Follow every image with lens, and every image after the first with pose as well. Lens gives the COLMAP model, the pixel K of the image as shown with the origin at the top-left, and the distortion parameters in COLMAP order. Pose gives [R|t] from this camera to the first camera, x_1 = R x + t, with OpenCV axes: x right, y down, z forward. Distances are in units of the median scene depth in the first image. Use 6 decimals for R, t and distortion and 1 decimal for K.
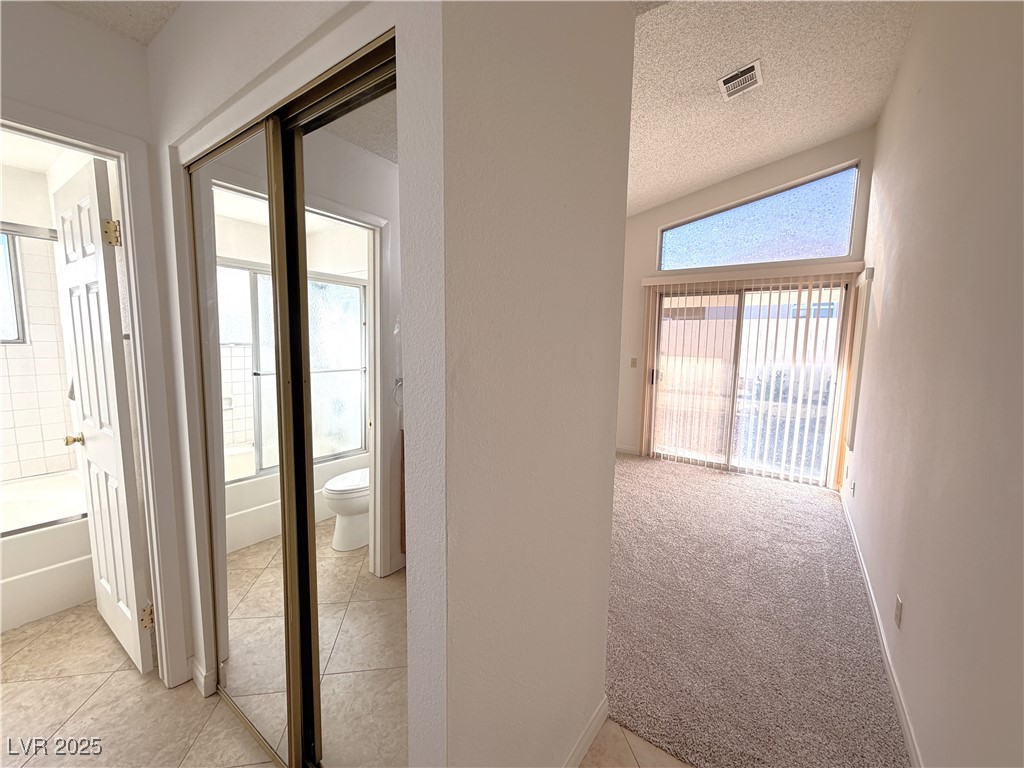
lens RADIAL K [[412.1, 0, 514.7], [0, 412.1, 384.7], [0, 0, 1]] dist [-0.000323, -0.000290]
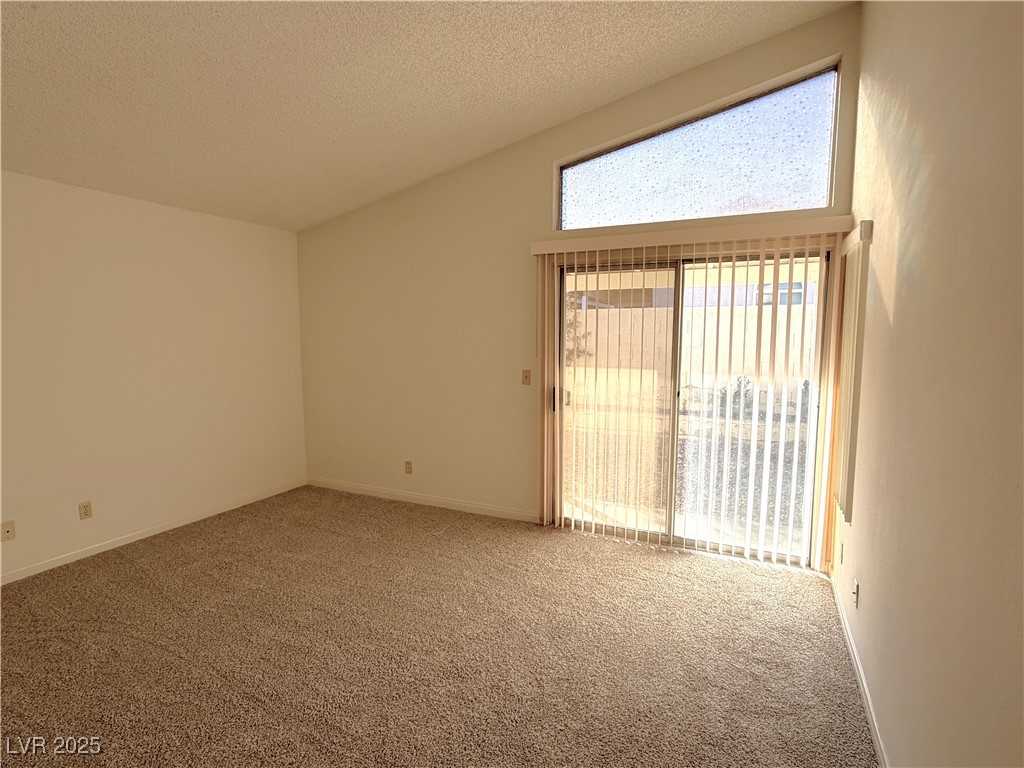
lens RADIAL K [[523.4, 0, 510.4], [0, 523.4, 380.4], [0, 0, 1]] dist [-0.002534, 0.001611]
pose [[0.988560, -0.047414, 0.143182, 0.171933], [0.045428, 0.998821, 0.017108, -0.071894], [-0.143825, -0.010408, 0.989548, 0.238391]]
